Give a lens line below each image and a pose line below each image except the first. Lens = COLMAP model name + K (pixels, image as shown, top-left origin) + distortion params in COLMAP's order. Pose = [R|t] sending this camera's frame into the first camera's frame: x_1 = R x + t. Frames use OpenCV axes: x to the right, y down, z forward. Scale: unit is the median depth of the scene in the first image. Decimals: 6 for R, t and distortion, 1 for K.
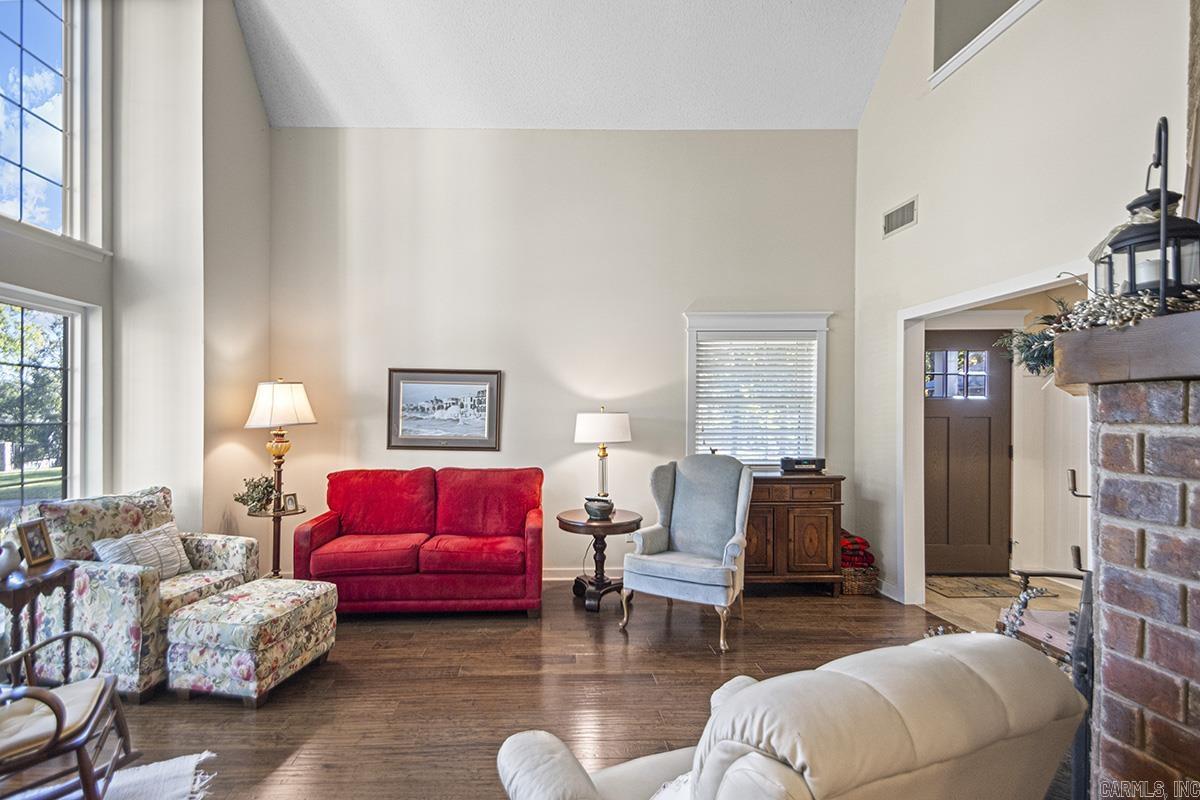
lens RADIAL K [[565.6, 0, 600.0], [0, 565.6, 400.0], [0, 0, 1]] dist [0.018361, 0.000018]
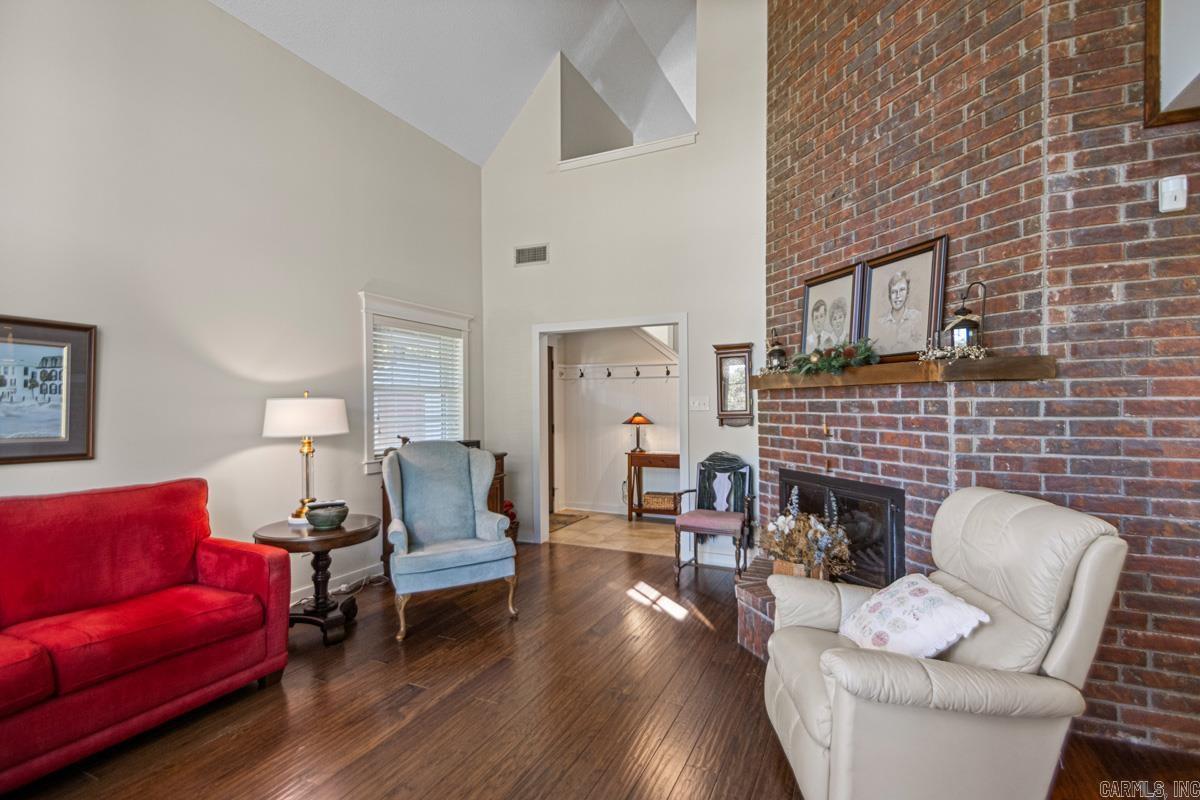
lens RADIAL K [[494.6, 0, 600.0], [0, 494.6, 400.0], [0, 0, 1]] dist [-0.000110, -0.000257]
pose [[0.493611, 0.012729, 0.869590, -0.394194], [-0.018074, 0.999827, -0.004376, 0.020423], [-0.869495, -0.013557, 0.493755, 0.291147]]
